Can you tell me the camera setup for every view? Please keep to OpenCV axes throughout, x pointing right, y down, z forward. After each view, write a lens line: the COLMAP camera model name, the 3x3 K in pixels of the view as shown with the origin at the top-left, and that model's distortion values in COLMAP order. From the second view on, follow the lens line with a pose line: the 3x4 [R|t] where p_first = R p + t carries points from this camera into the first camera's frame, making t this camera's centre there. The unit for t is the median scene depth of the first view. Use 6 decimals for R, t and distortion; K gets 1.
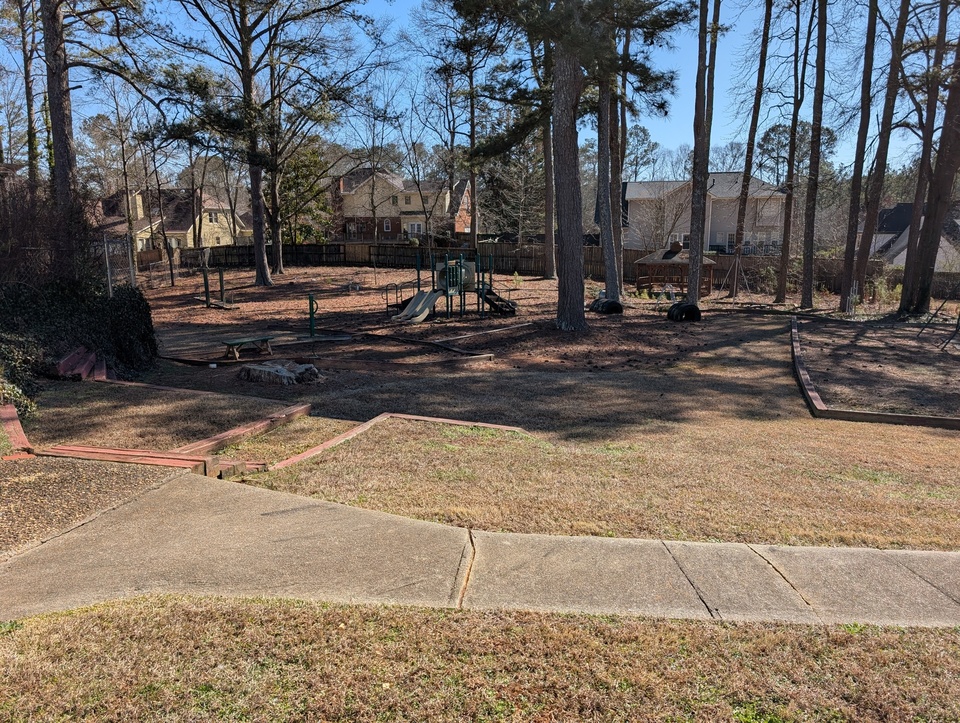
lens RADIAL K [[689.1, 0, 480.0], [0, 689.1, 361.5], [0, 0, 1]] dist [0.048483, -0.036528]
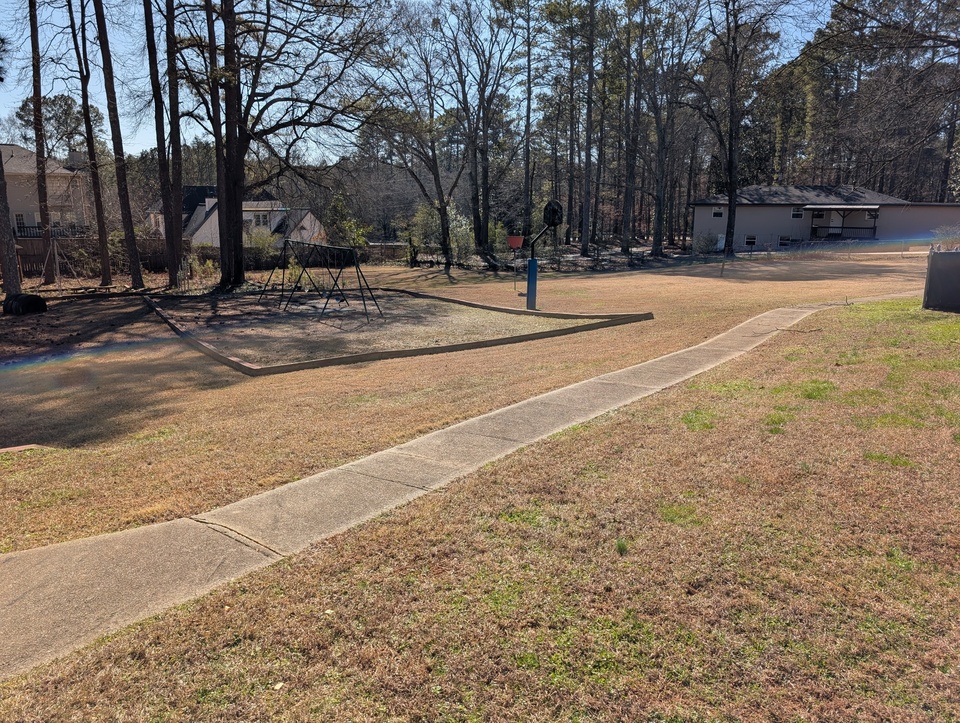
lens RADIAL K [[689.1, 0, 480.0], [0, 689.1, 361.5], [0, 0, 1]] dist [0.048483, -0.036528]
pose [[0.578137, -0.179069, 0.796047, -0.104493], [0.156758, 0.981823, 0.107012, -0.003892], [-0.800740, 0.062919, 0.595699, 0.009064]]
